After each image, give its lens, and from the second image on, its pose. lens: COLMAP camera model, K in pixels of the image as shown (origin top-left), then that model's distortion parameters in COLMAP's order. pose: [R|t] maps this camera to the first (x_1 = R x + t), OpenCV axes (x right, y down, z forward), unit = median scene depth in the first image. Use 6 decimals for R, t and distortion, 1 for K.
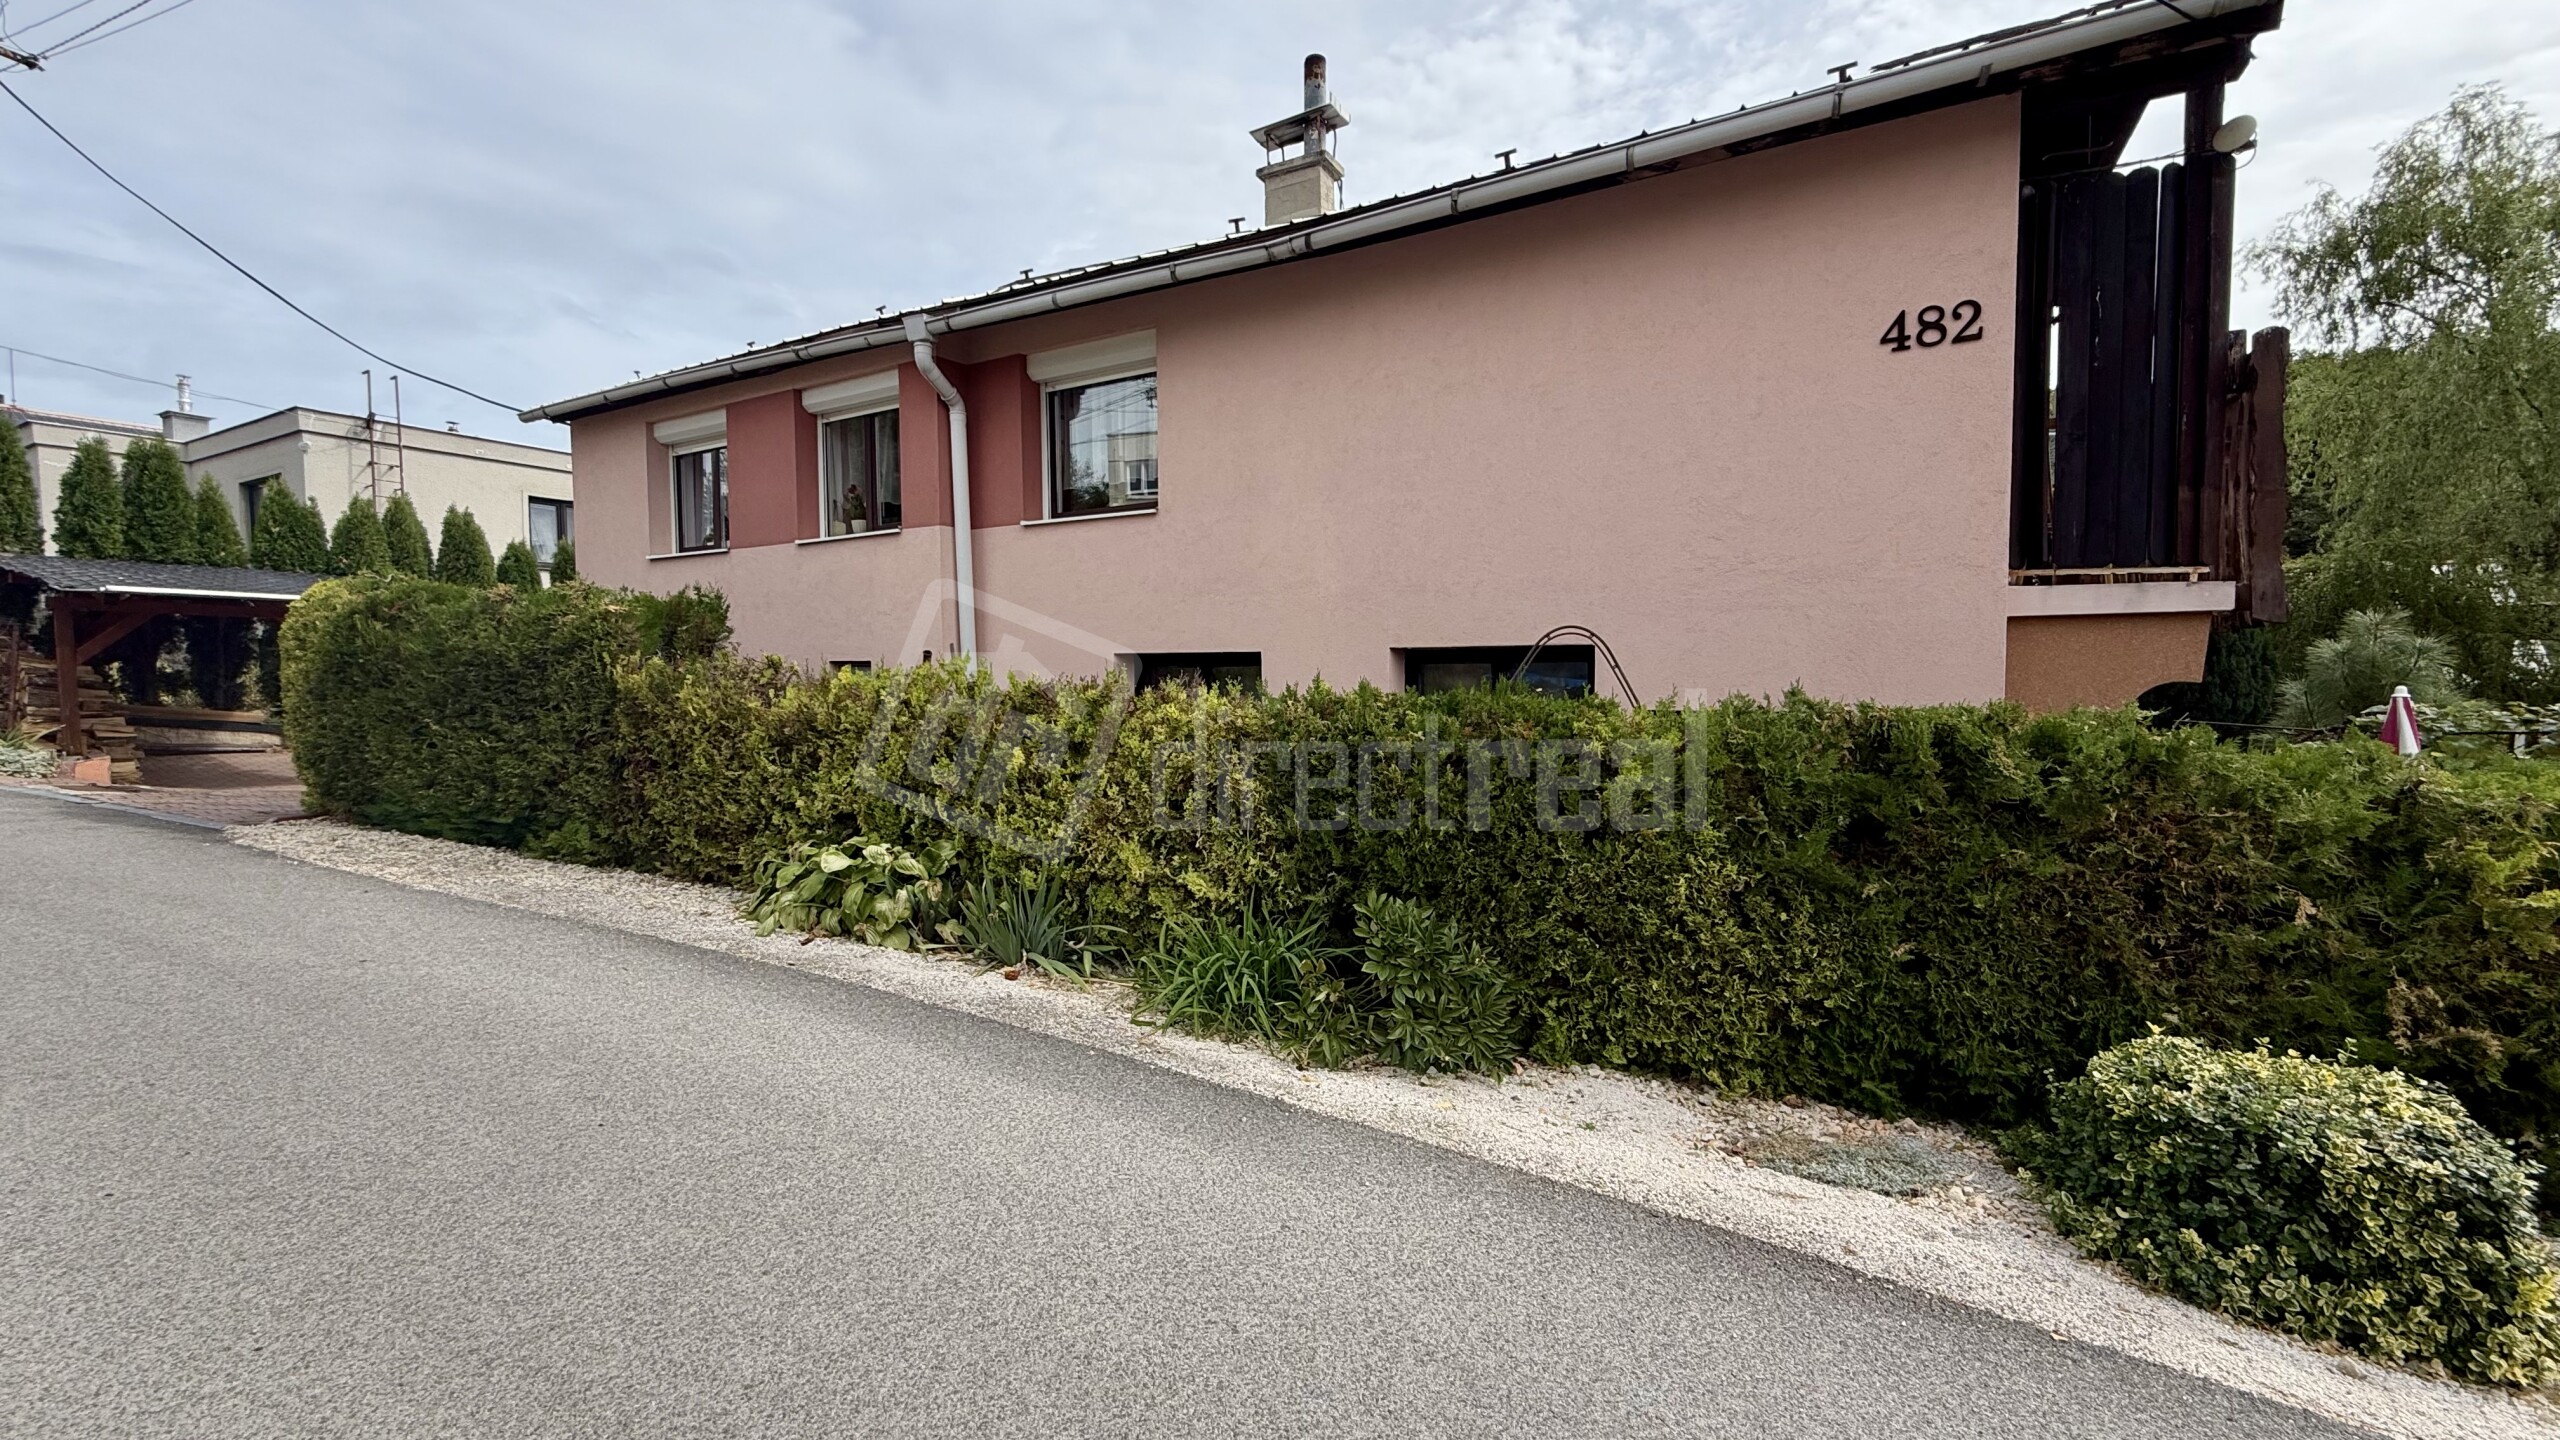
lens RADIAL K [[1013.7, 0, 1277.5], [0, 1013.7, 717.3], [0, 0, 1]] dist [-0.000102, -0.000407]
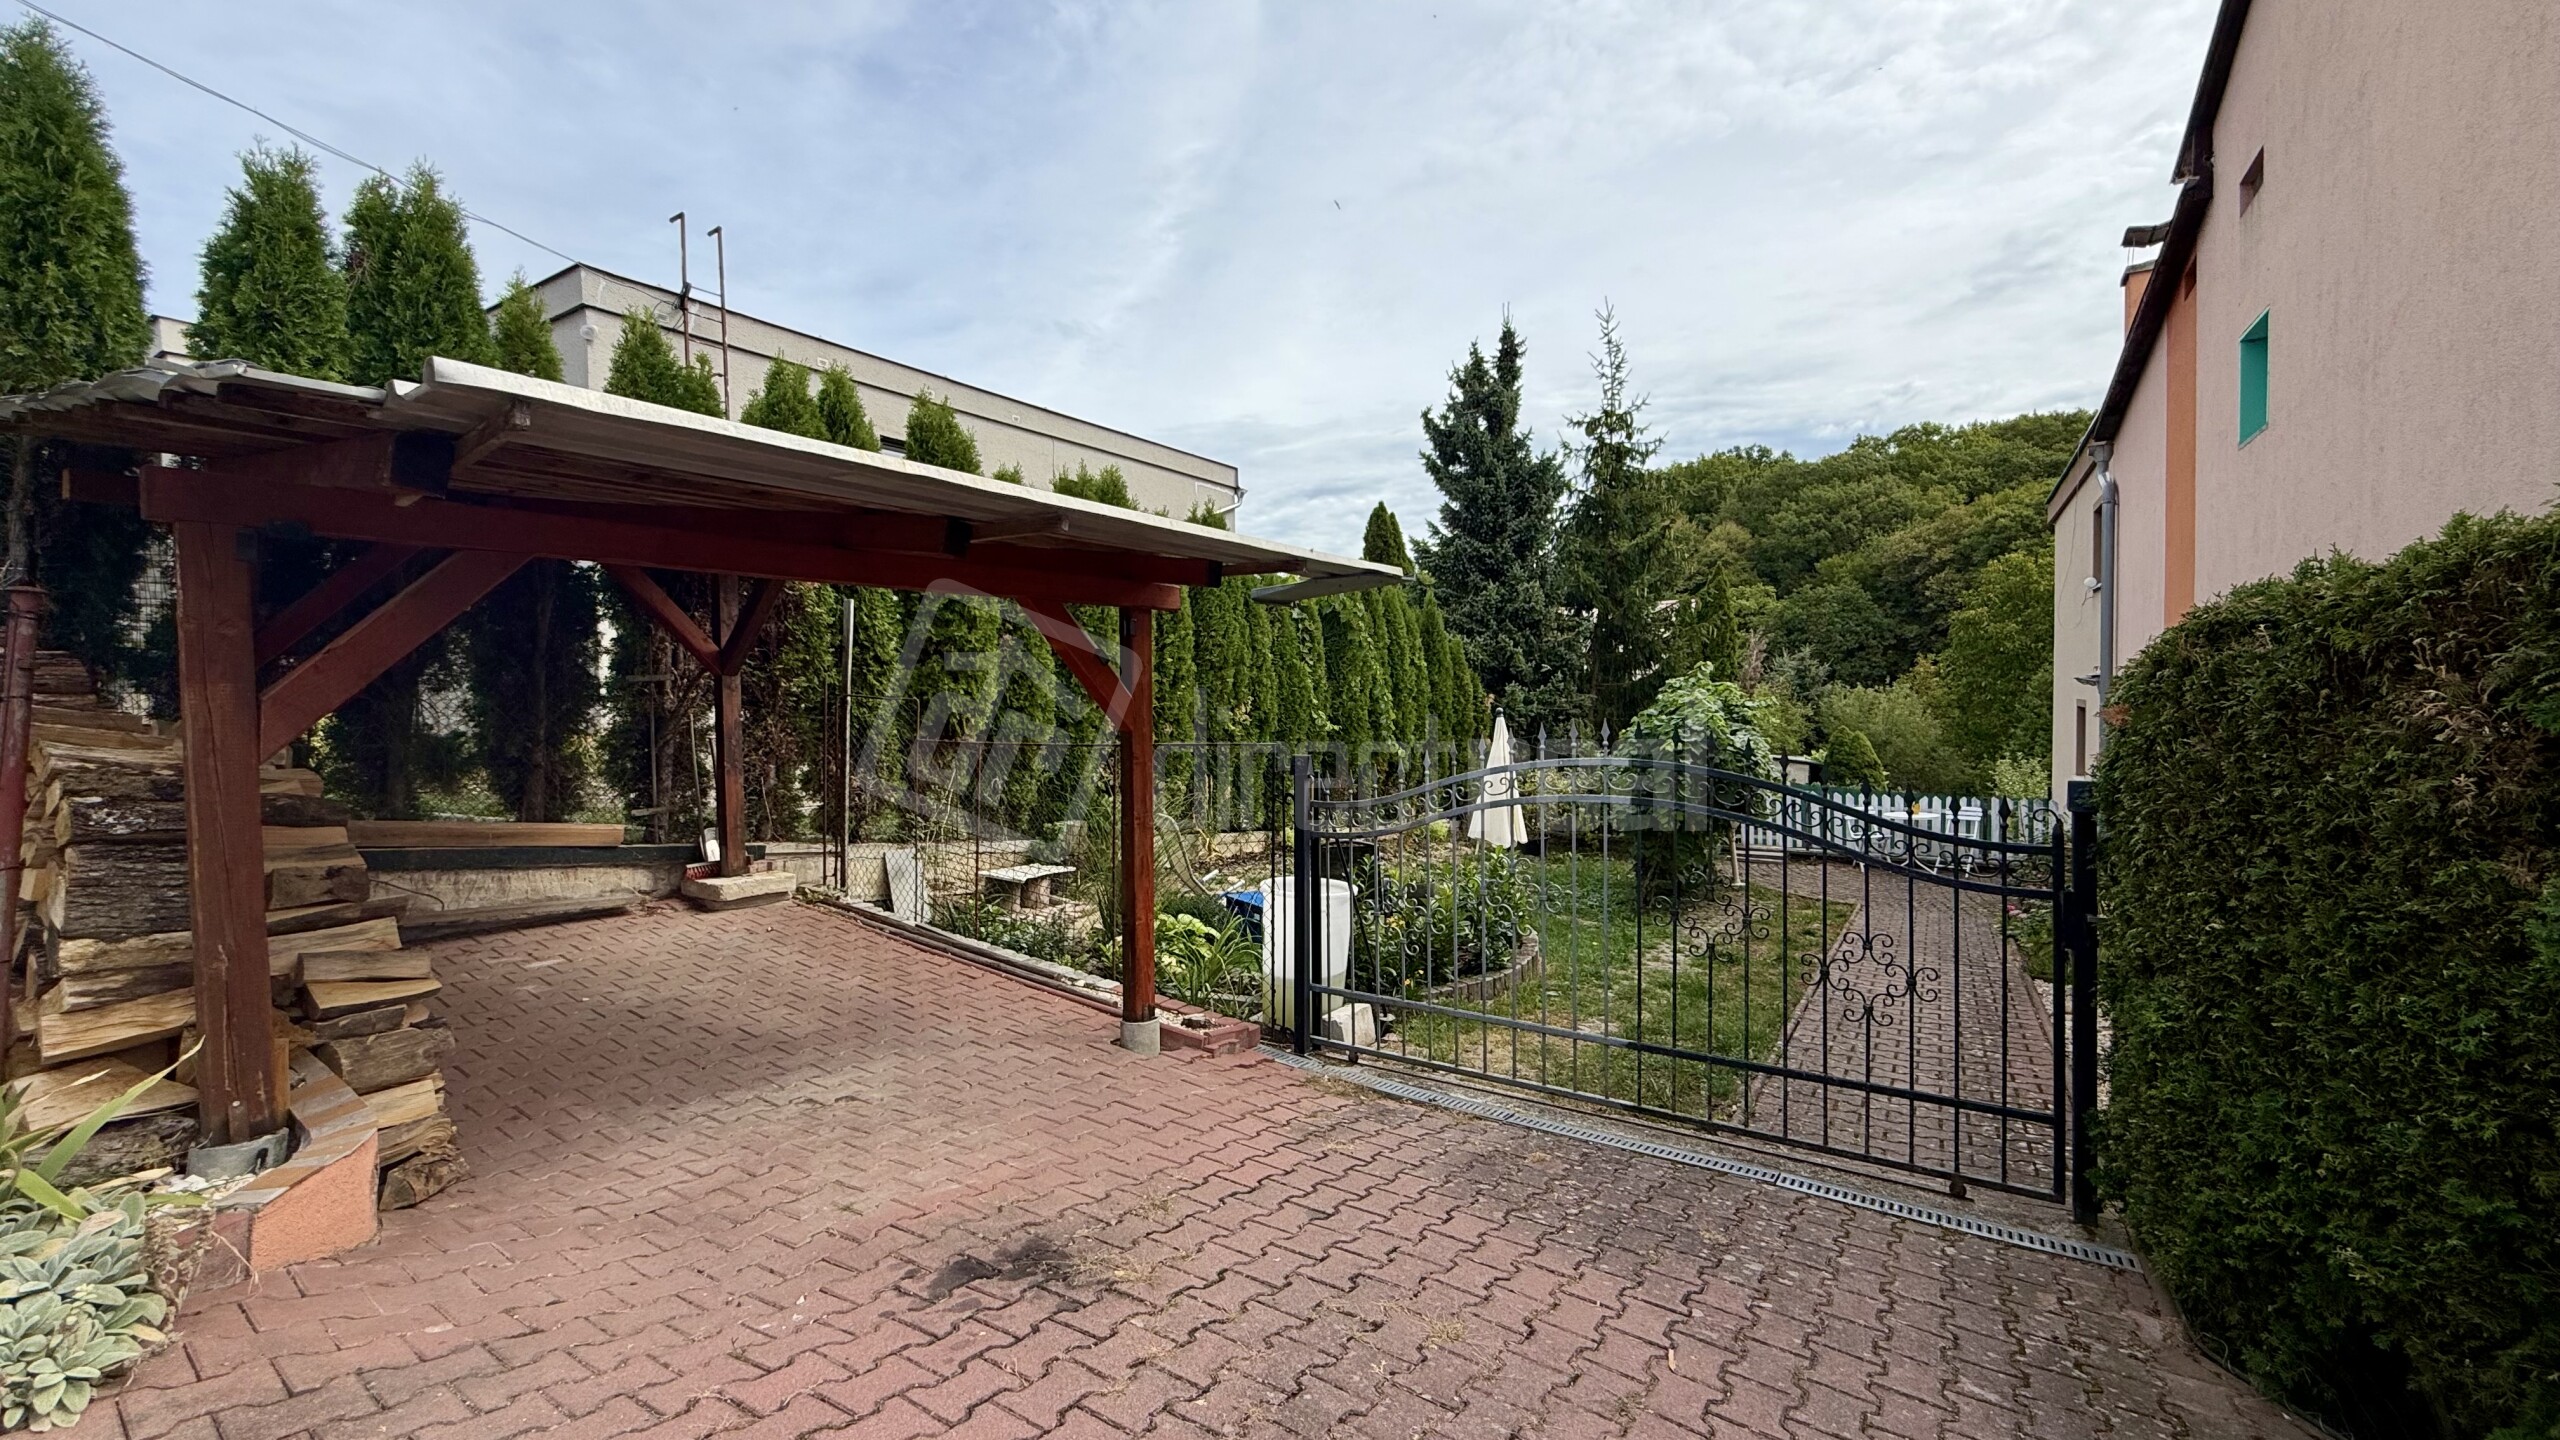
lens RADIAL K [[1013.7, 0, 1283.5], [0, 1013.7, 722.9], [0, 0, 1]] dist [-0.000102, -0.000407]
pose [[0.998534, 0.002701, -0.054060, -0.735135], [-0.003451, 0.999899, -0.013789, -0.046588], [0.054018, 0.013955, 0.998442, 0.610799]]
